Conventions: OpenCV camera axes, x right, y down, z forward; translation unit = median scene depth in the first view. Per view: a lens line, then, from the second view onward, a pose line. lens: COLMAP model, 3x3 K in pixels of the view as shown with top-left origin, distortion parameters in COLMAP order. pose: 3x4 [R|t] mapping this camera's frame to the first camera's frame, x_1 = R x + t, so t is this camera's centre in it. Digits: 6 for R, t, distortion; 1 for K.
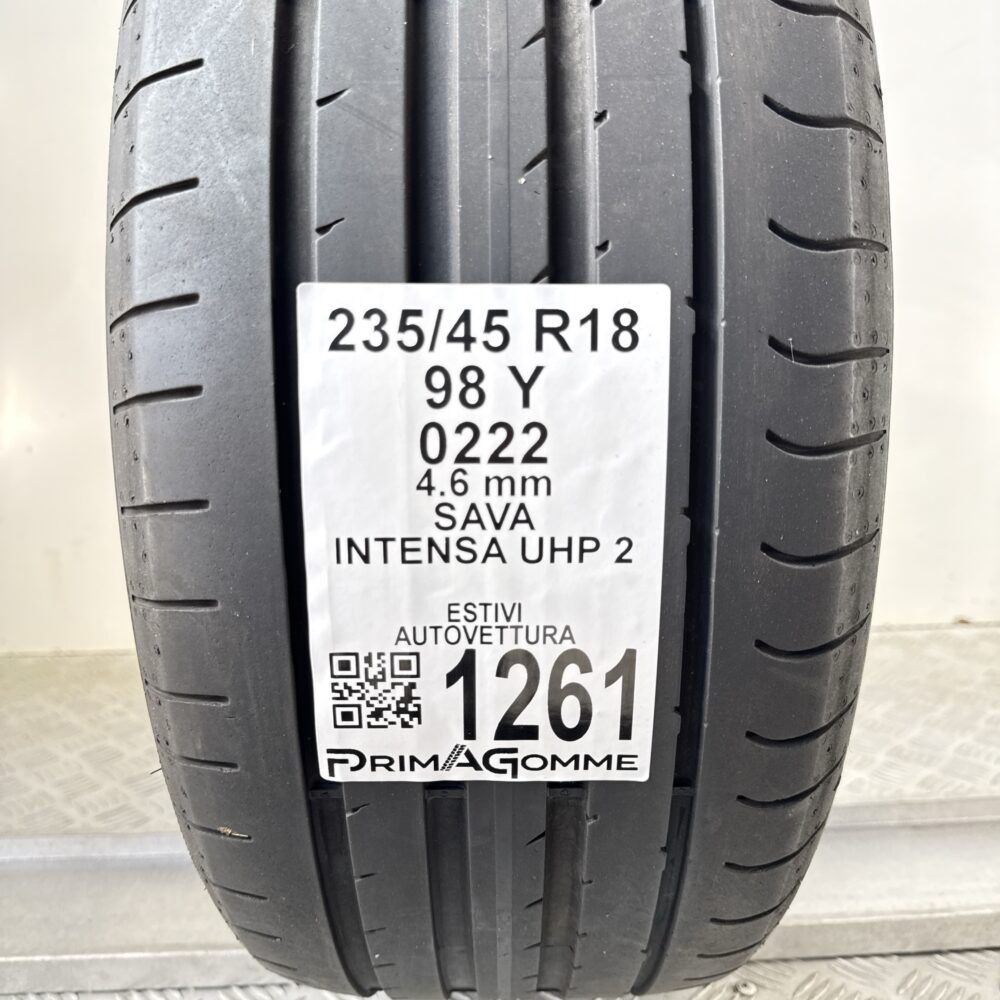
lens RADIAL K [[931.4, 0, 500.0], [0, 931.4, 500.0], [0, 0, 1]] dist [0.114672, -0.227628]
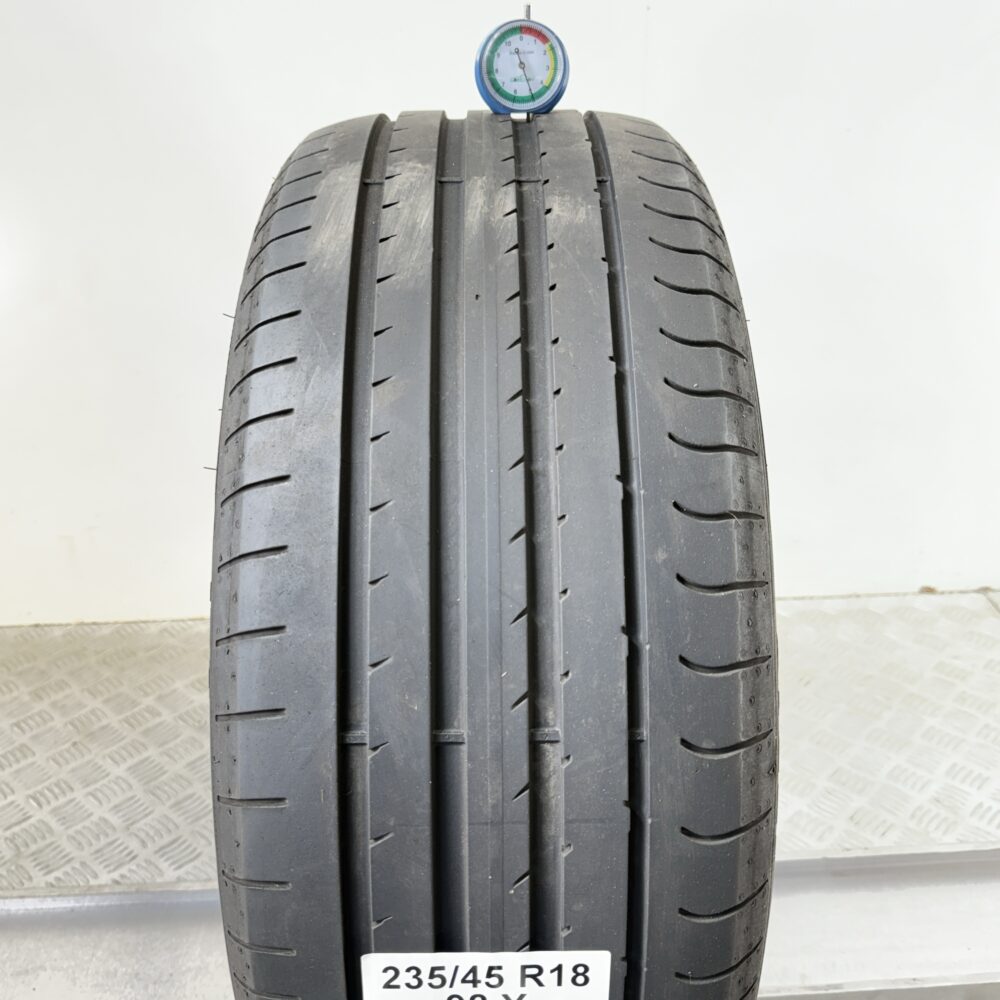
lens RADIAL K [[1014.0, 0, 500.0], [0, 1014.0, 500.0], [0, 0, 1]] dist [0.070966, -0.204694]
pose [[0.999974, 0.001222, 0.007121, -0.007220], [-0.003139, 0.961185, 0.275888, -1.354602], [-0.006507, -0.275903, 0.961164, -0.355569]]
